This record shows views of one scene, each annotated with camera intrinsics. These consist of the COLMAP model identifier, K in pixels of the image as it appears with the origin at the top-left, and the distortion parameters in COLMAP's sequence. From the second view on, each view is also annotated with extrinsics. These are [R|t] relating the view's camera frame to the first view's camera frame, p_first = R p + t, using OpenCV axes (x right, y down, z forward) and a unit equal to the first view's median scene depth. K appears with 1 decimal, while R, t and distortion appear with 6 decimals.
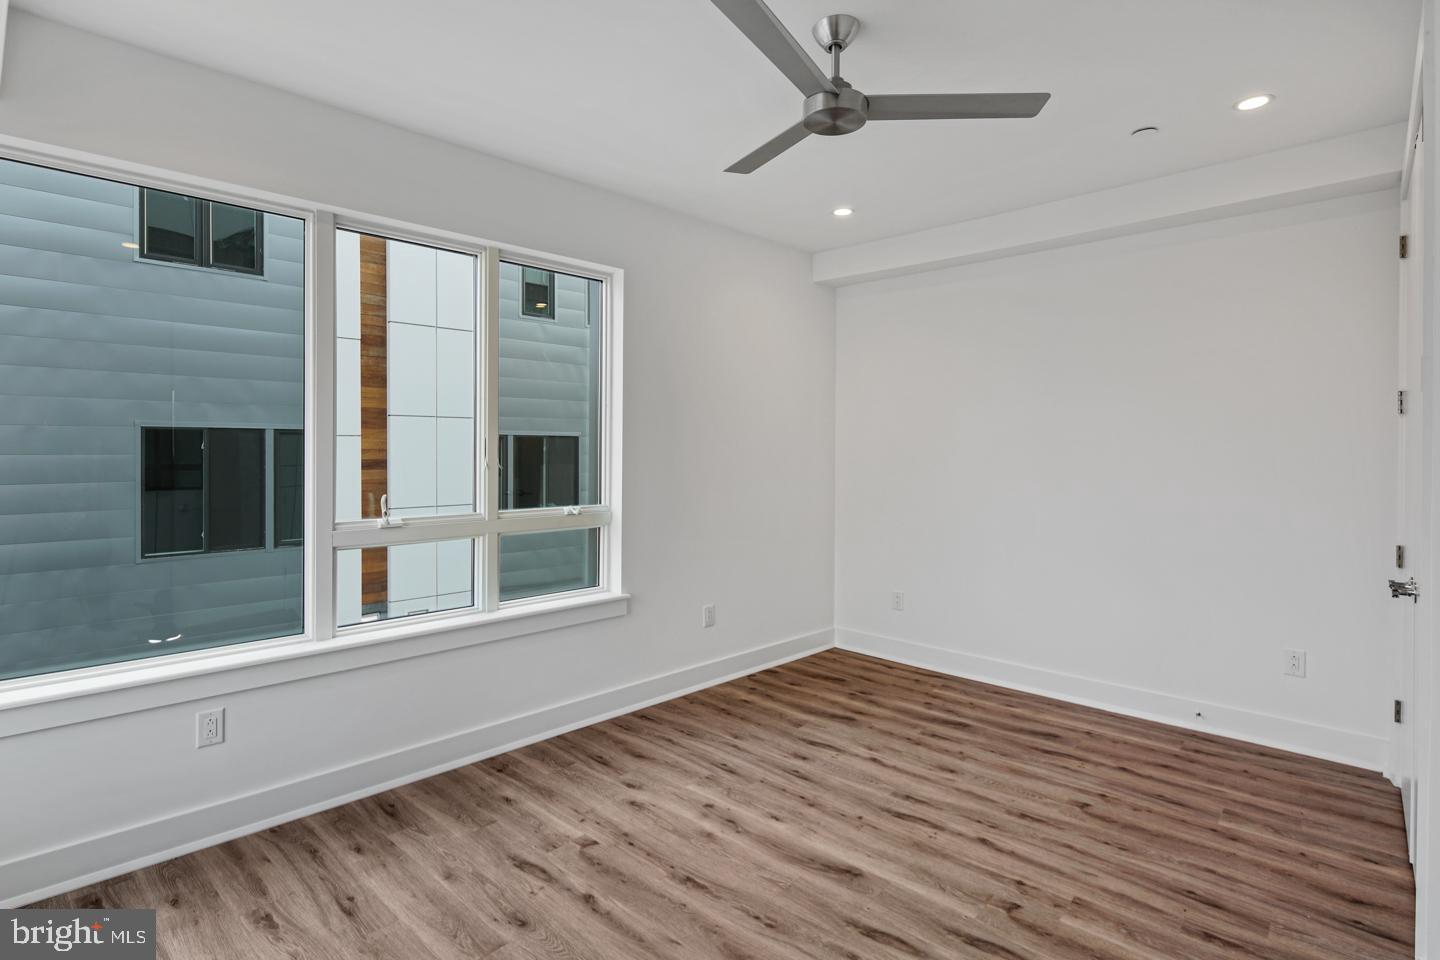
lens RADIAL K [[706.9, 0, 696.1], [0, 706.9, 477.3], [0, 0, 1]] dist [0.001030, -0.000712]
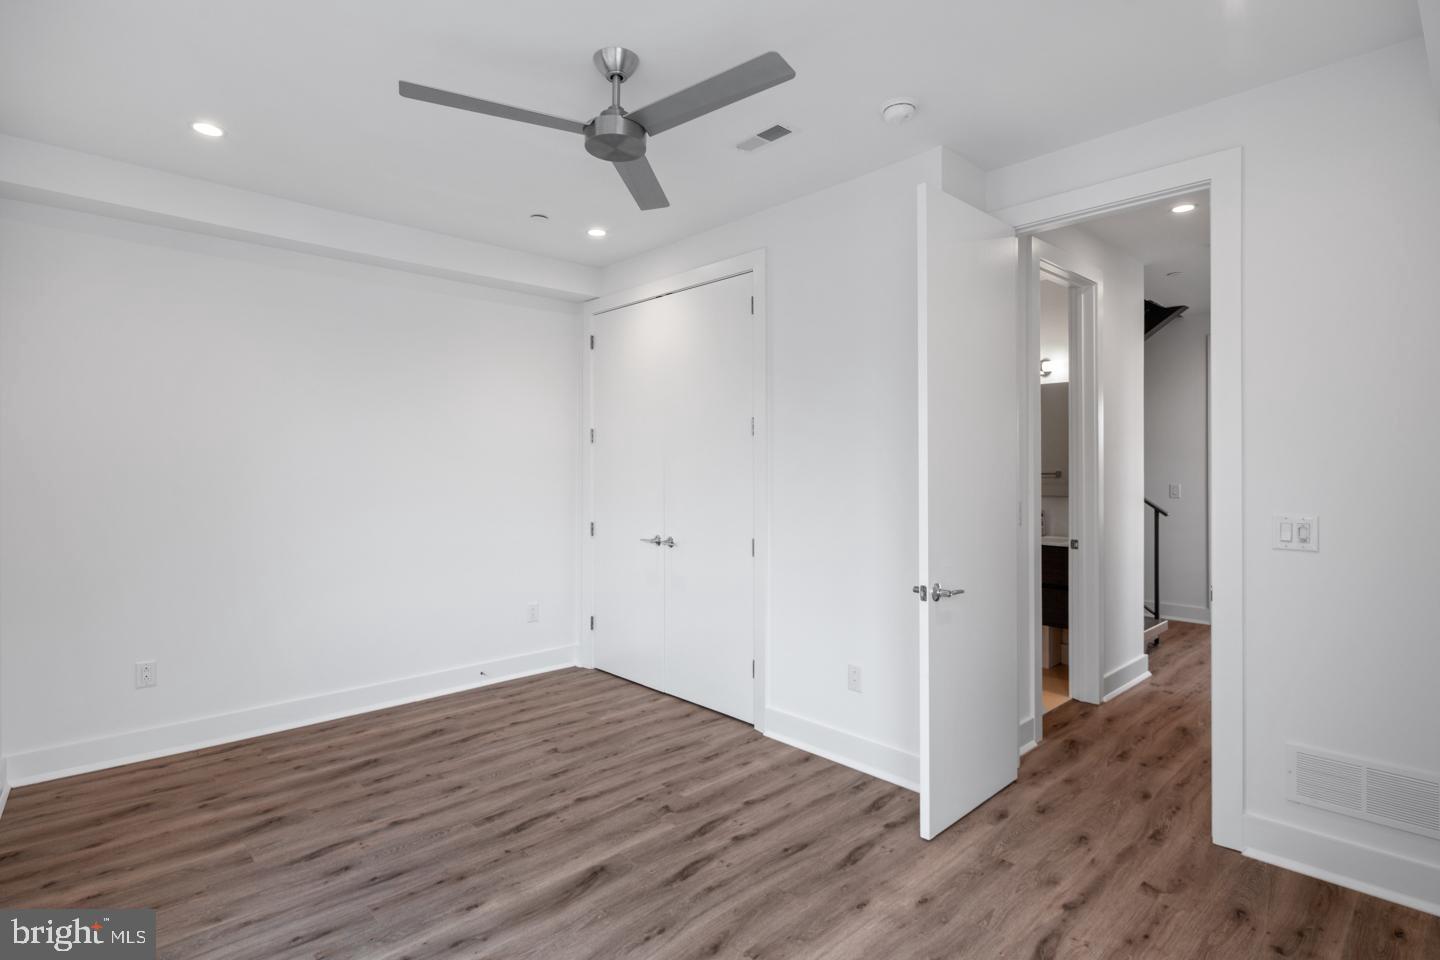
lens RADIAL K [[706.9, 0, 696.1], [0, 706.9, 477.3], [0, 0, 1]] dist [0.001030, -0.000712]
pose [[0.075864, -0.015846, 0.996992, -0.606073], [0.041204, 0.999069, 0.012744, -0.024826], [-0.996267, 0.040113, 0.076446, 0.563931]]
